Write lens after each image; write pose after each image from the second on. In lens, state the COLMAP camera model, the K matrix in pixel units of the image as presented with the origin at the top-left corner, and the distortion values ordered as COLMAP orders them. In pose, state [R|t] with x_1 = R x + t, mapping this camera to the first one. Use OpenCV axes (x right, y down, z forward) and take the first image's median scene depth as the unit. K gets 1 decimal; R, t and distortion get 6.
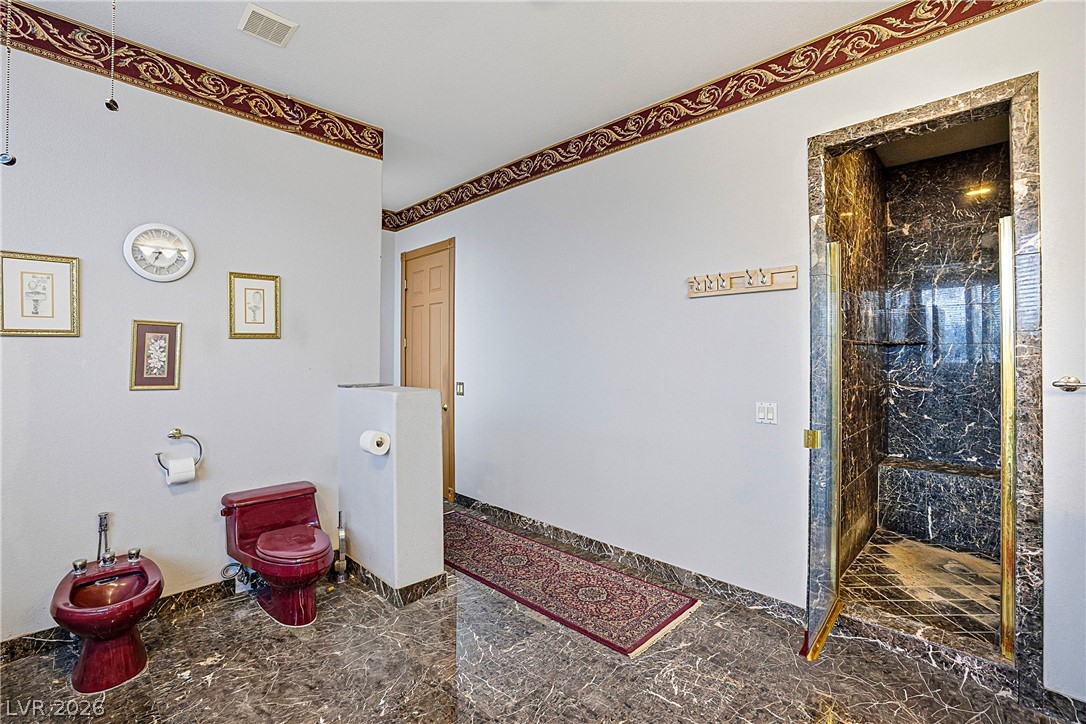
lens RADIAL K [[490.2, 0, 546.6], [0, 490.2, 353.8], [0, 0, 1]] dist [-0.003223, 0.001242]
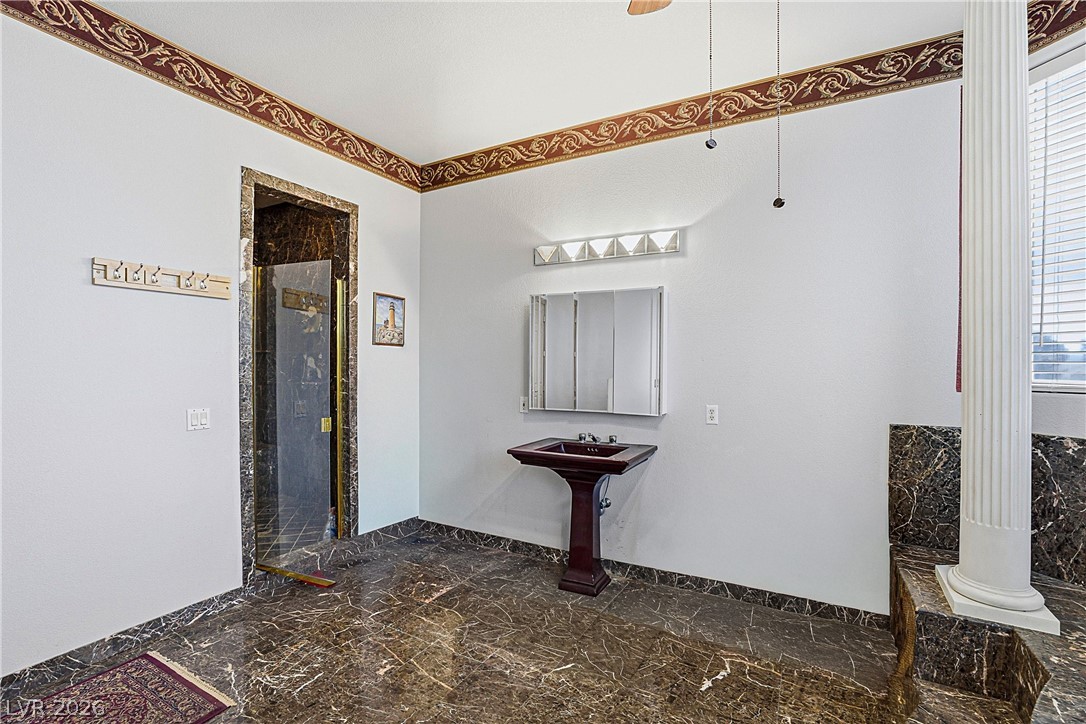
lens RADIAL K [[490.2, 0, 545.9], [0, 490.2, 361.3], [0, 0, 1]] dist [-0.003223, 0.001242]
pose [[-0.249929, -0.003779, 0.968257, -0.719585], [-0.020985, 0.999779, -0.001514, -0.009963], [-0.968037, -0.020697, -0.249953, 0.600746]]
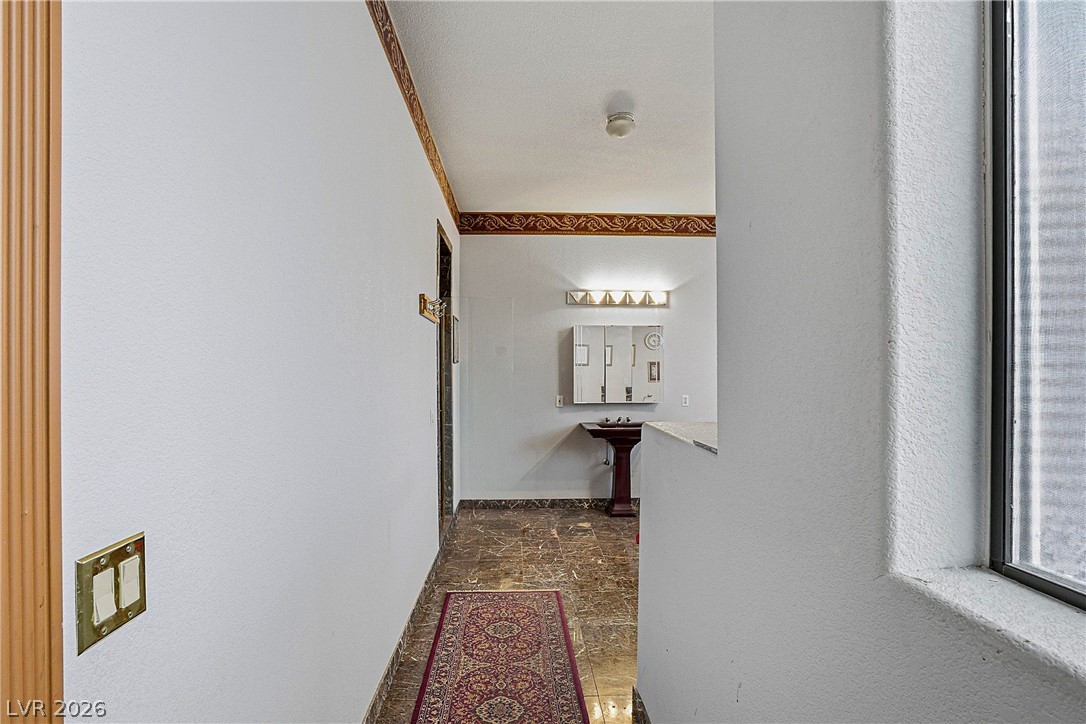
lens RADIAL K [[490.2, 0, 548.7], [0, 490.2, 371.5], [0, 0, 1]] dist [-0.003223, 0.001242]
pose [[-0.729528, -0.003248, 0.683943, -0.666799], [-0.011197, 0.999911, -0.007195, 0.005052], [-0.683859, -0.012907, -0.729500, 1.791895]]
